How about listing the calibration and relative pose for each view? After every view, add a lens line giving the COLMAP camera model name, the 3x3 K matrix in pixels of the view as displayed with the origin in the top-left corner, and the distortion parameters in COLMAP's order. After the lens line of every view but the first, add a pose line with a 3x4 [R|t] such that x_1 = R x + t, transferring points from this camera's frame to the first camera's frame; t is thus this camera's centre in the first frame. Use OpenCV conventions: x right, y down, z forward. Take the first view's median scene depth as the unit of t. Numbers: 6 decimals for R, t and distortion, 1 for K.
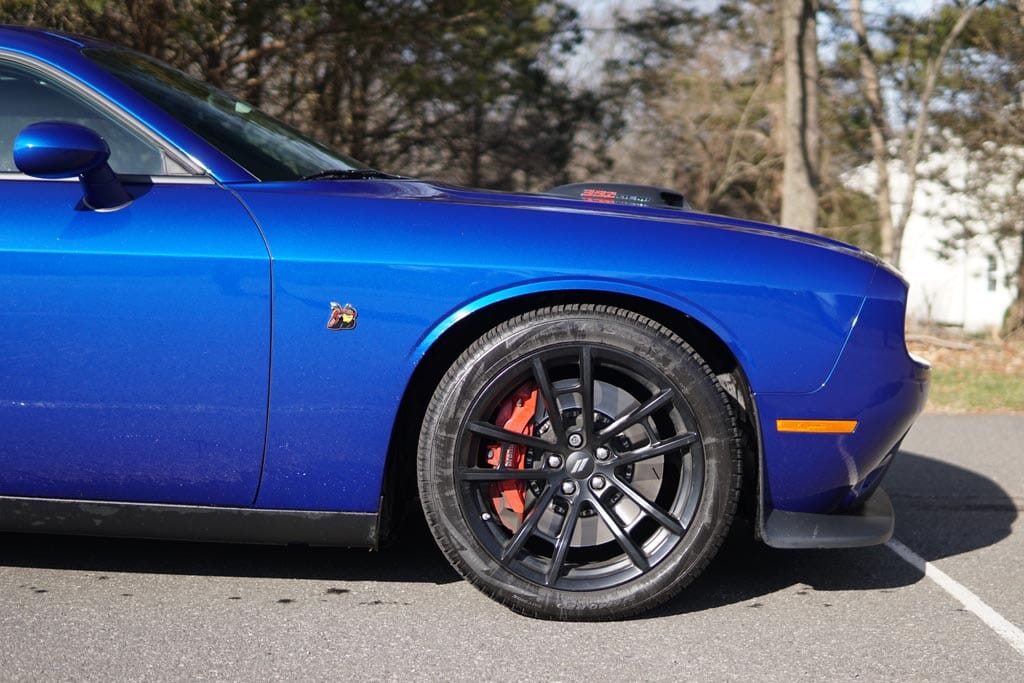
lens RADIAL K [[1448.7, 0, 512.0], [0, 1448.7, 341.5], [0, 0, 1]] dist [-0.092943, 0.028653]
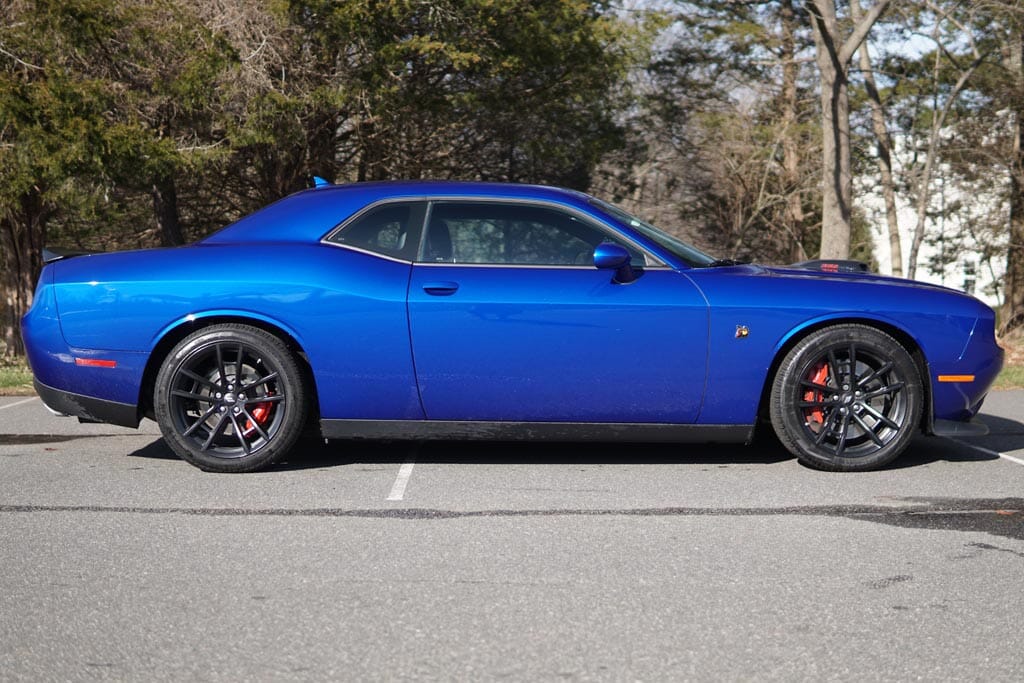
lens RADIAL K [[1563.8, 0, 512.0], [0, 1563.8, 341.5], [0, 0, 1]] dist [-0.138628, 0.025591]
pose [[0.998914, -0.021095, 0.041542, -0.539221], [0.021488, 0.999728, -0.009027, 0.010365], [-0.041340, 0.009910, 0.999096, -1.261731]]
